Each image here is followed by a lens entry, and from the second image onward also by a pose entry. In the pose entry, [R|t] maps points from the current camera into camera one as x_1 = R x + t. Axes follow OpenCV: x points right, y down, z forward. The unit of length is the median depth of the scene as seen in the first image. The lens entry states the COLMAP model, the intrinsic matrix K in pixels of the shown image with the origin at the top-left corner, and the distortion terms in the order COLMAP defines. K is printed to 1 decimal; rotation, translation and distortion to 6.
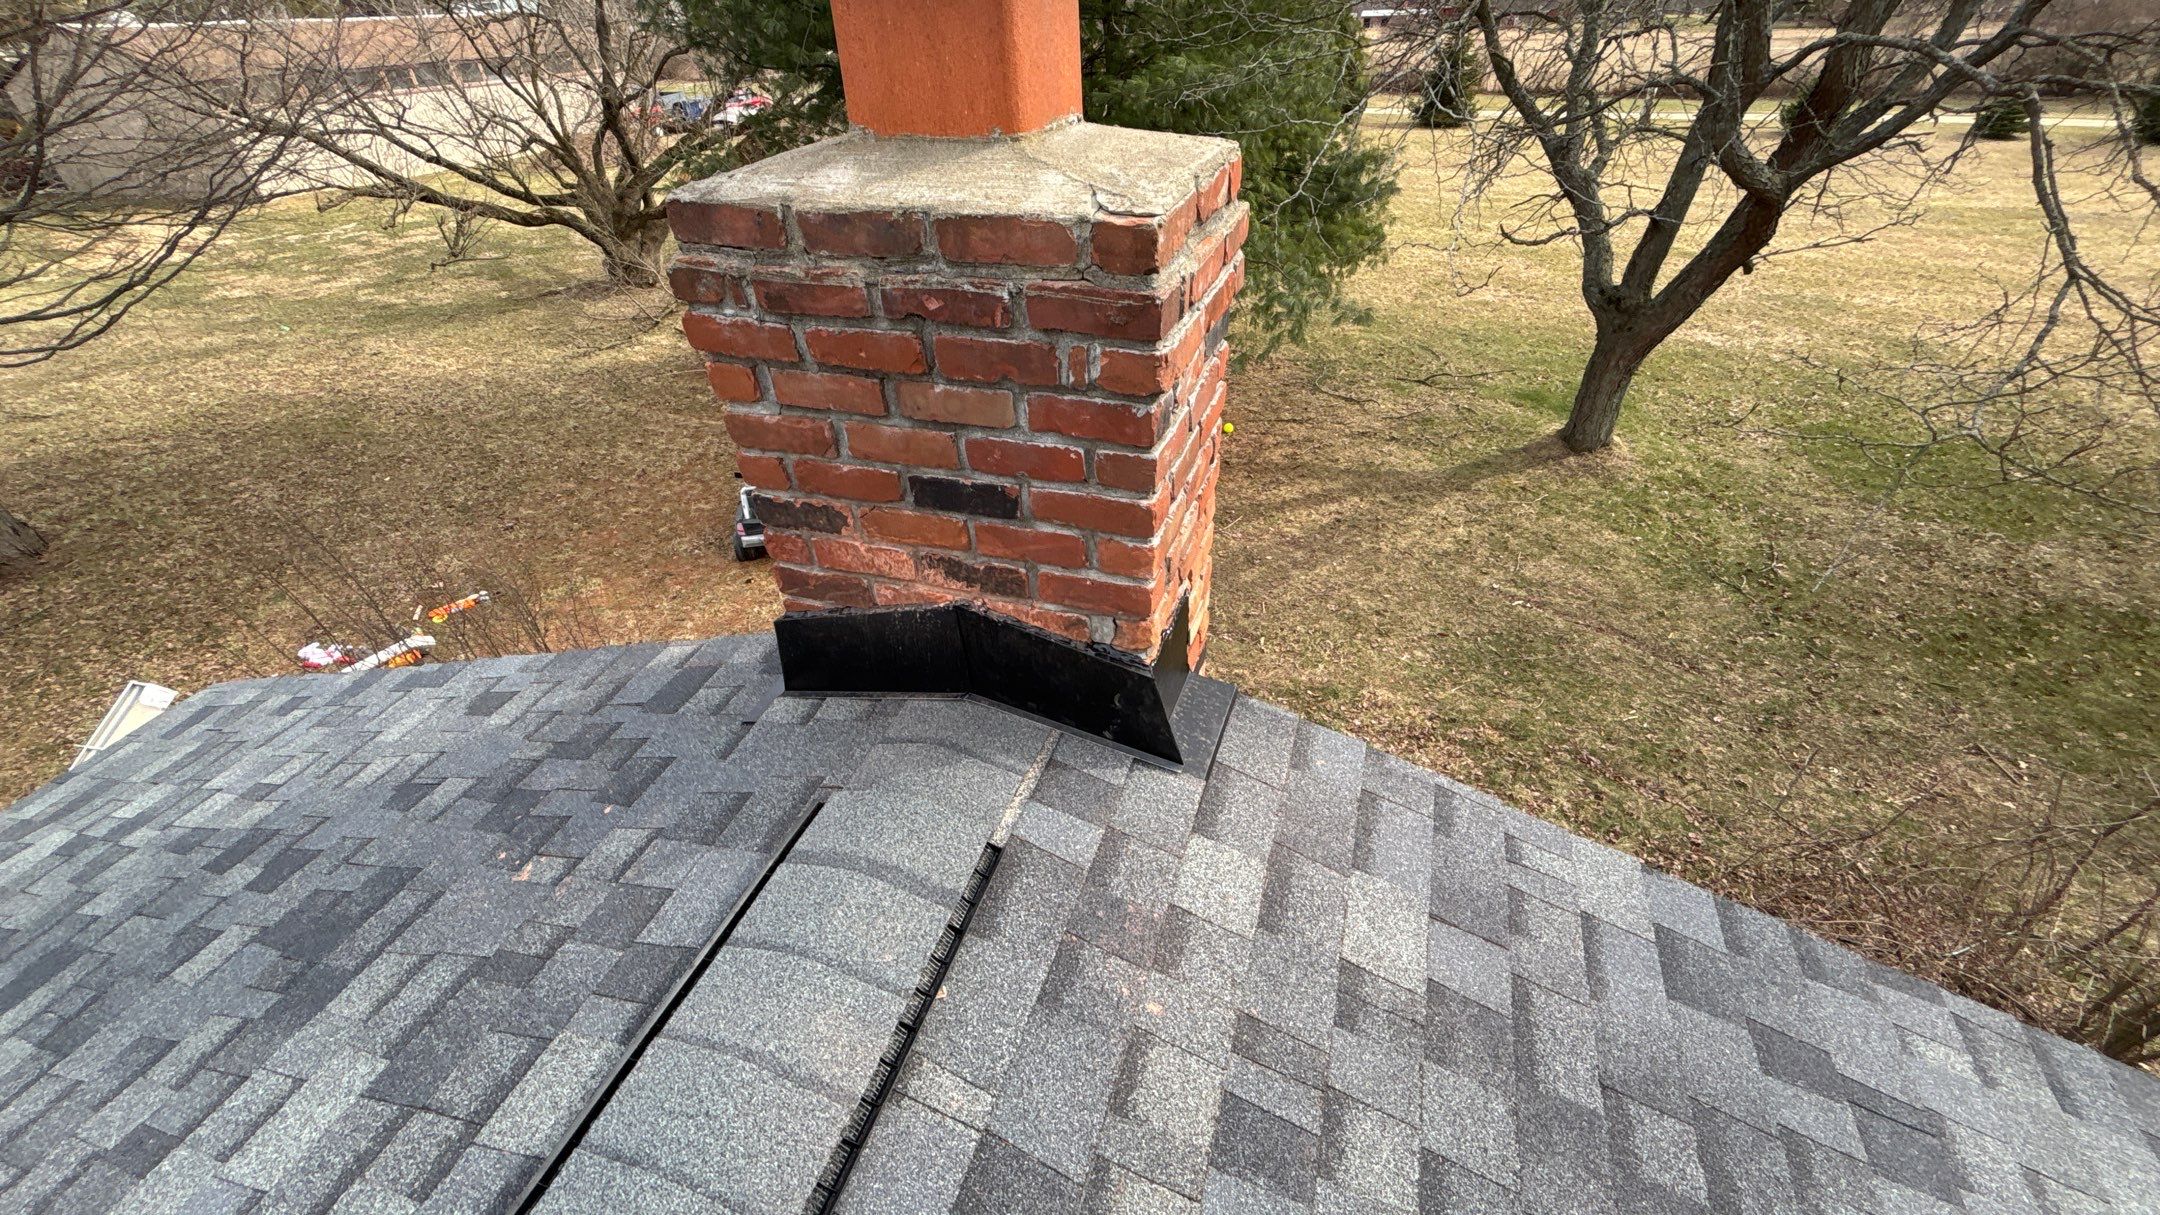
lens RADIAL K [[872.6, 0, 1081.2], [0, 872.6, 603.0], [0, 0, 1]] dist [-0.000929, 0.000379]
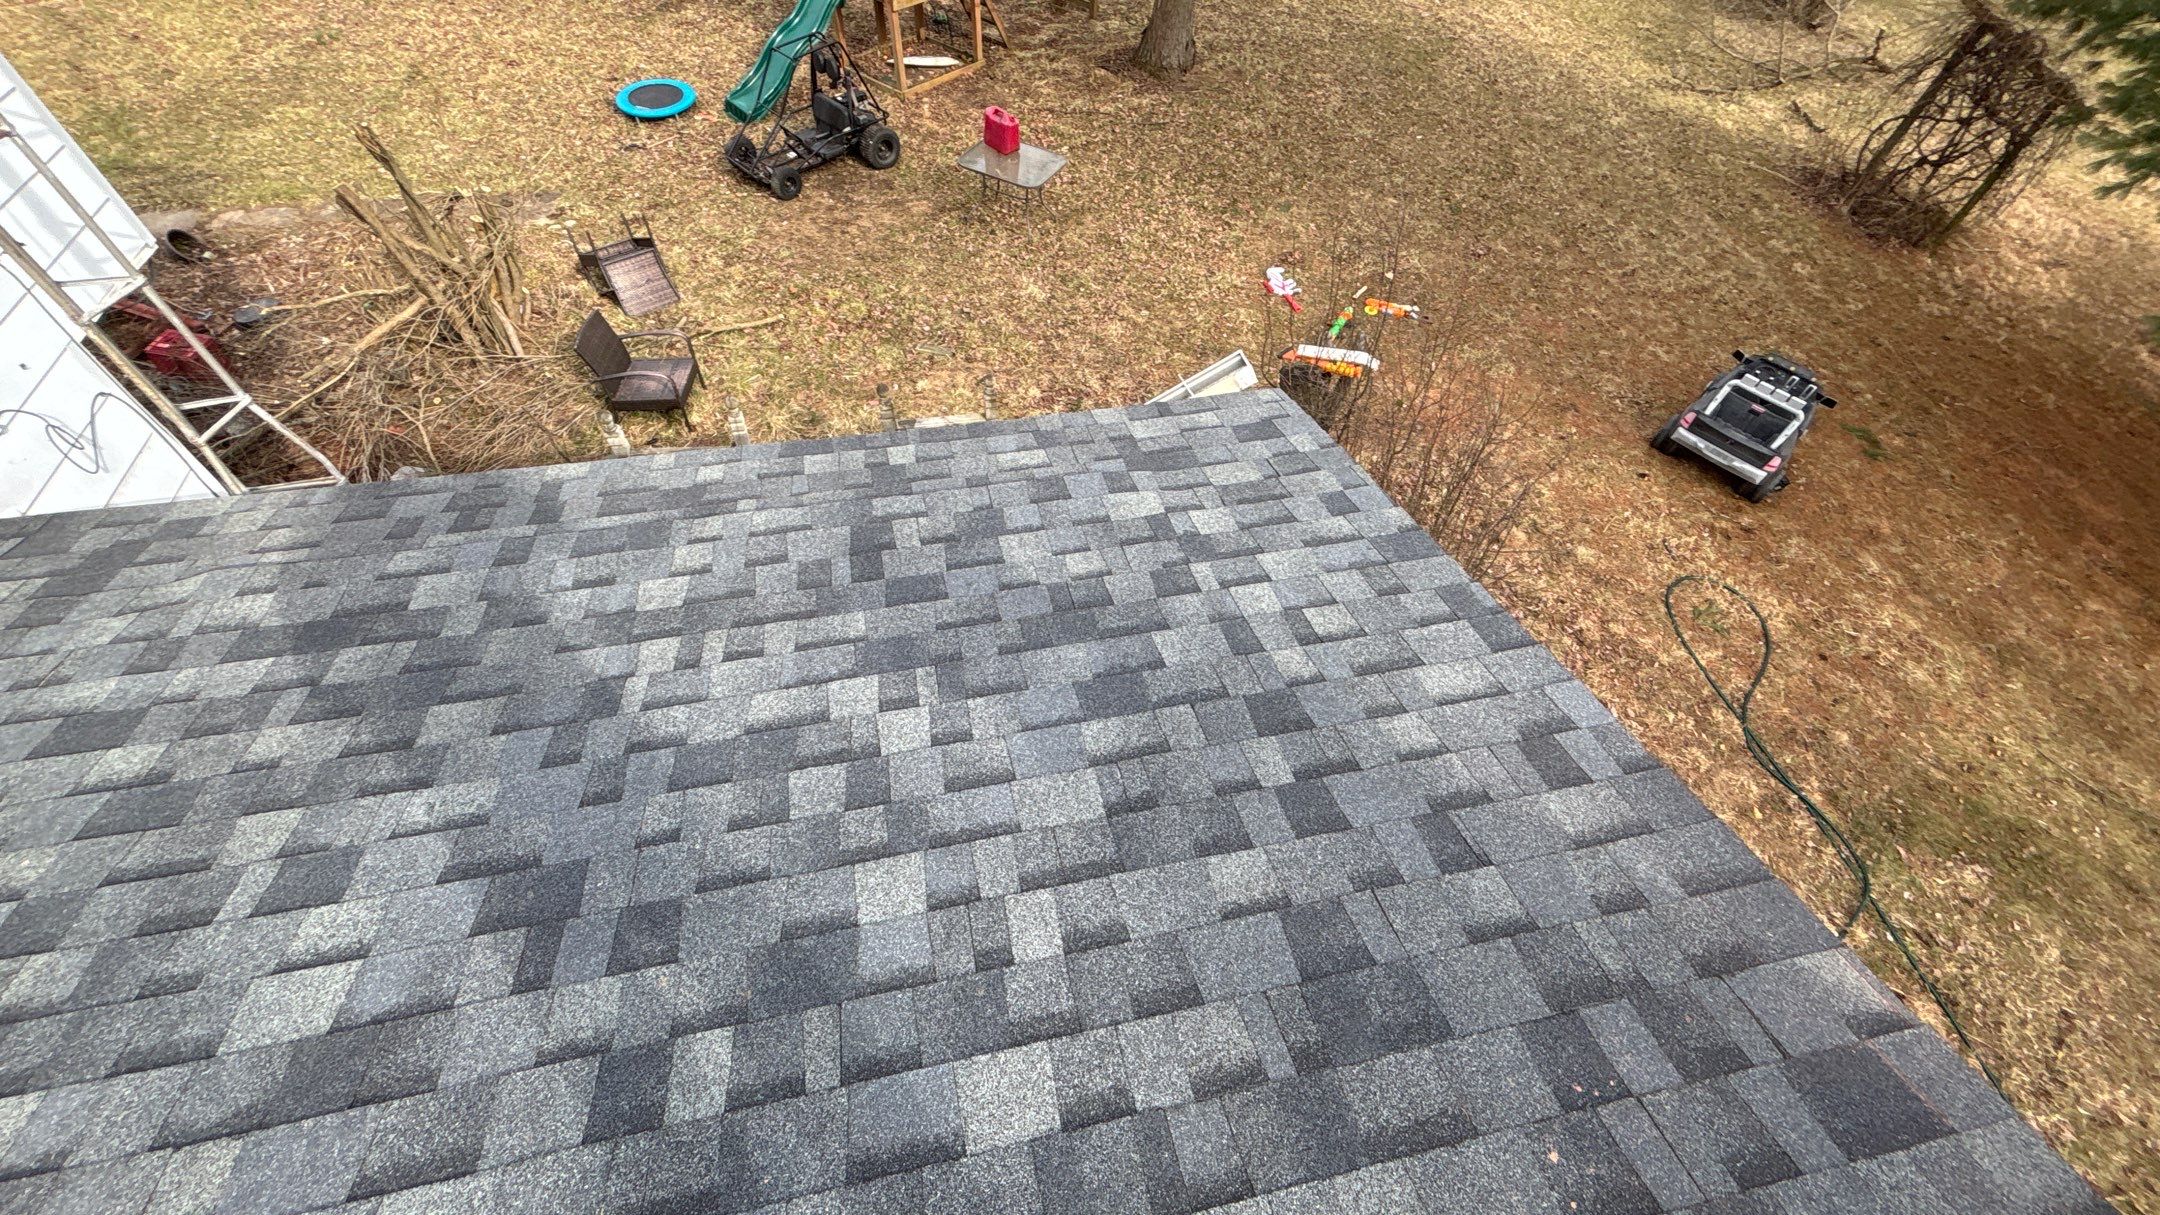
lens RADIAL K [[872.3, 0, 1076.2], [0, 872.3, 595.8], [0, 0, 1]] dist [-0.006994, 0.005362]
pose [[0.494064, 0.720245, -0.486978, -0.220324], [-0.551554, 0.692626, 0.464820, -0.044745], [0.672078, 0.038944, 0.739456, 0.036081]]
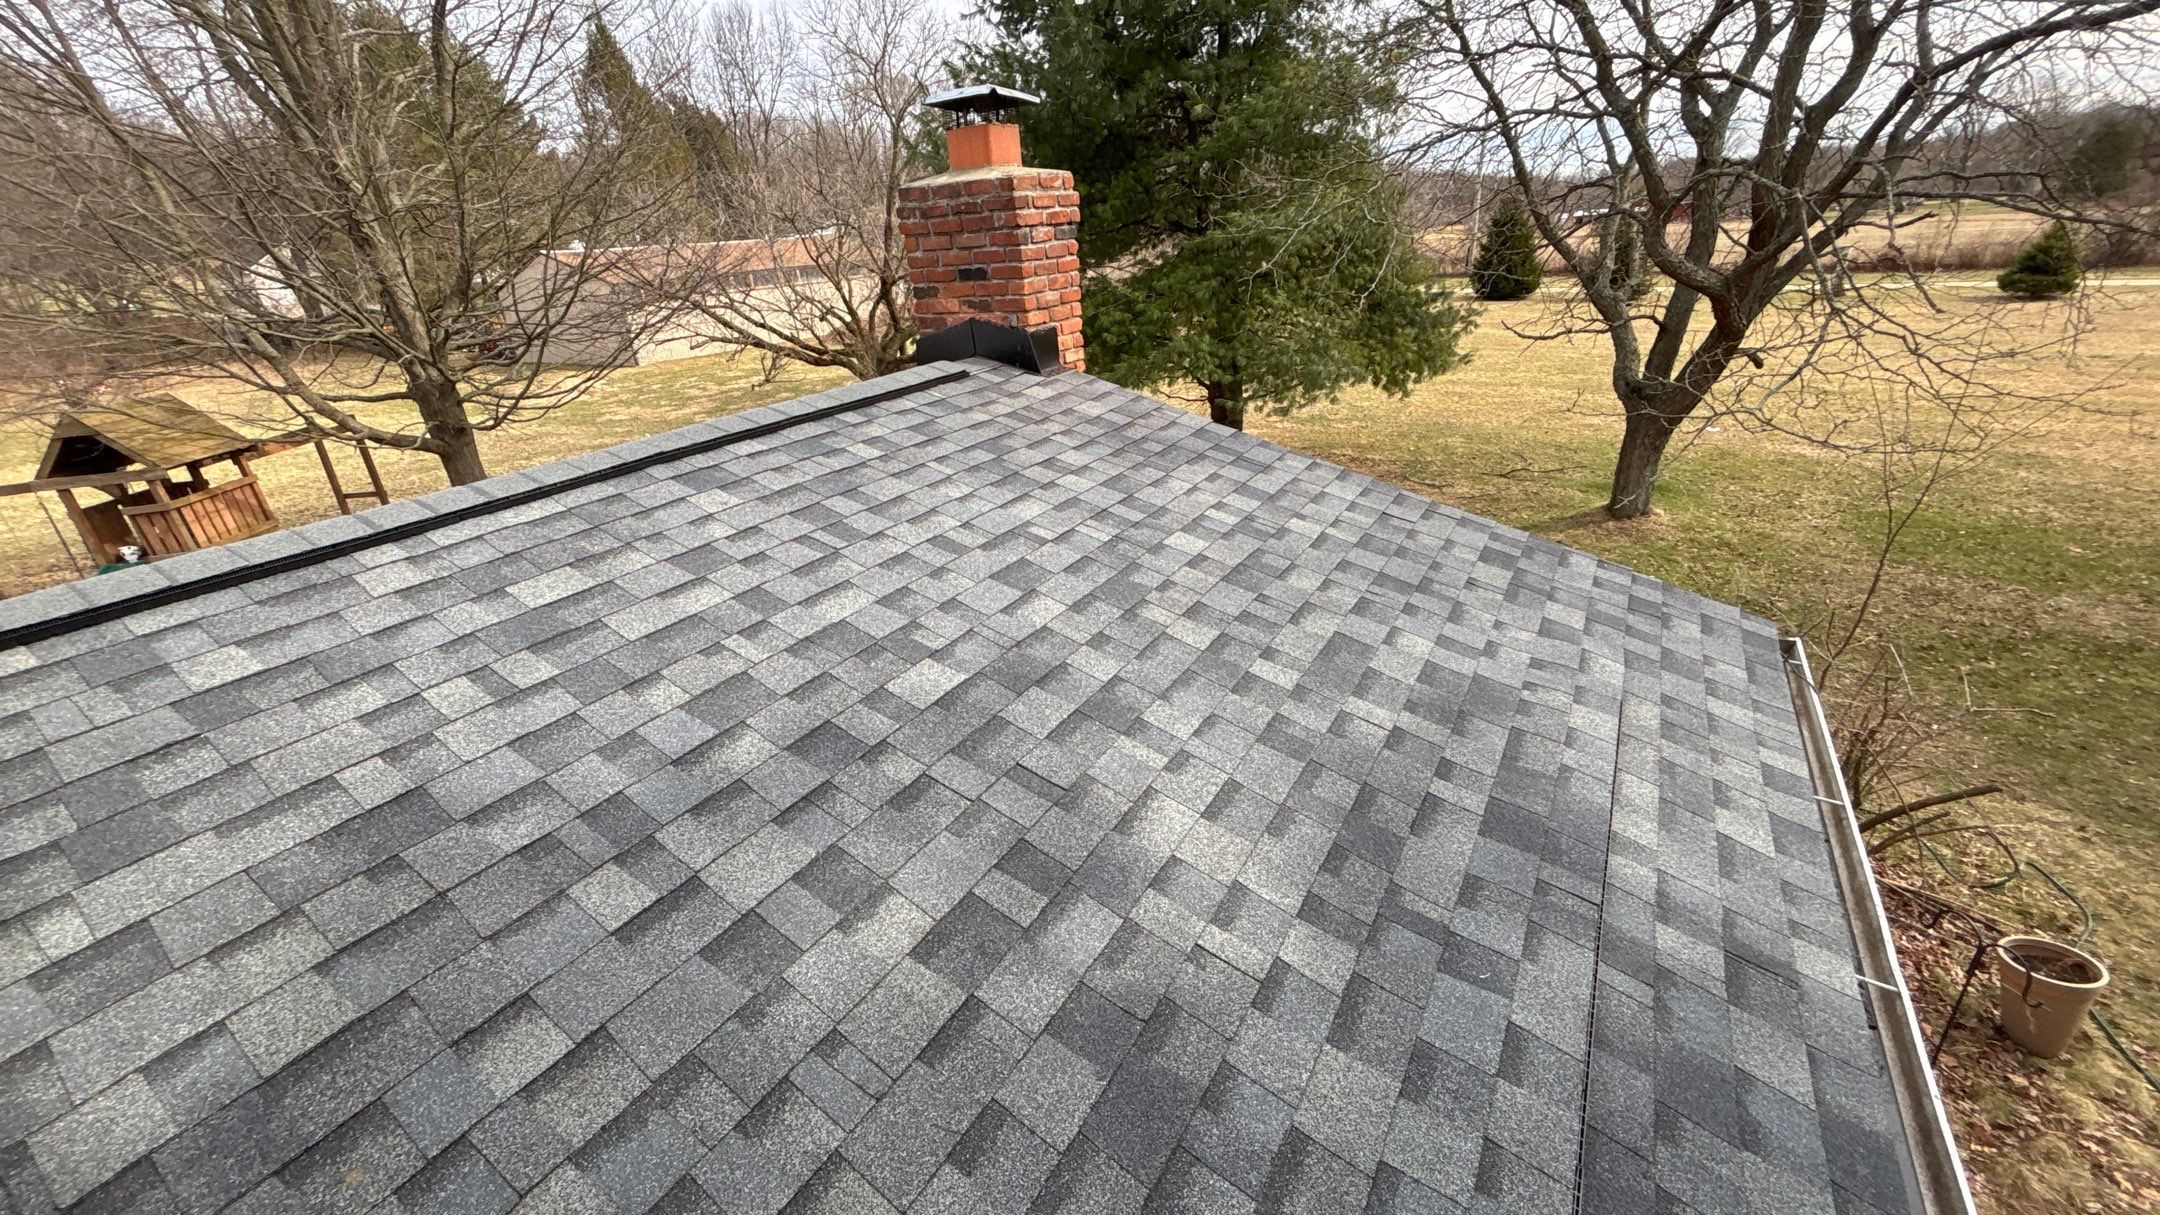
lens RADIAL K [[872.3, 0, 1076.2], [0, 872.3, 595.8], [0, 0, 1]] dist [-0.006994, 0.005362]
pose [[0.972534, 0.058335, -0.225332, 0.223785], [-0.101319, 0.977654, -0.184193, 0.345941], [0.209552, 0.201965, 0.956712, -0.379752]]
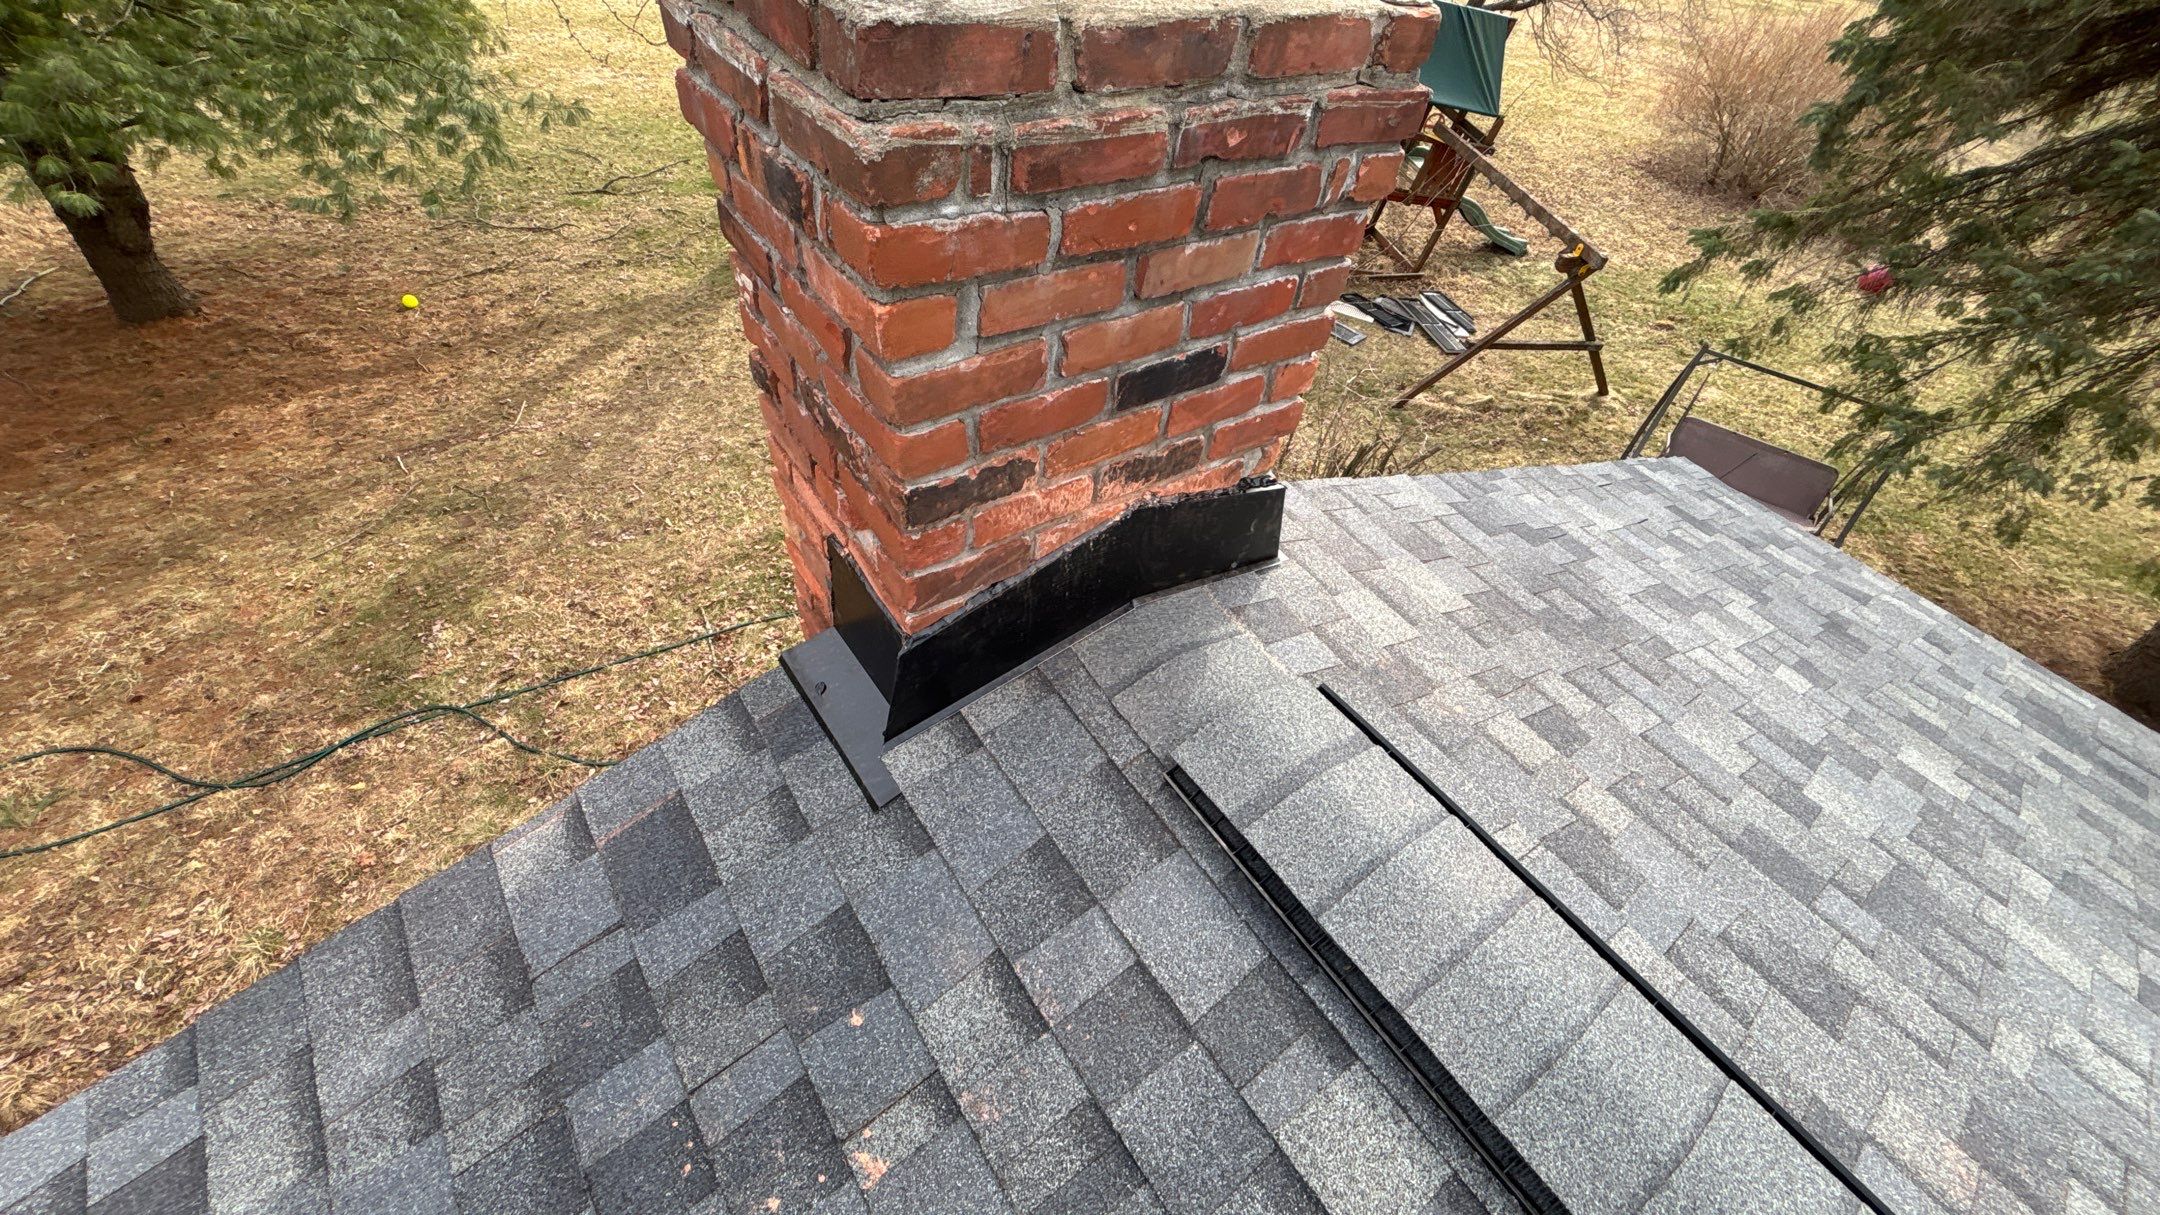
lens RADIAL K [[872.2, 0, 1080.6], [0, 872.2, 608.5], [0, 0, 1]] dist [-0.001673, 0.003183]
pose [[0.589426, -0.501015, 0.633688, -0.185476], [0.354265, 0.865300, 0.354616, -0.057079], [-0.725998, 0.015474, 0.687523, 0.104364]]
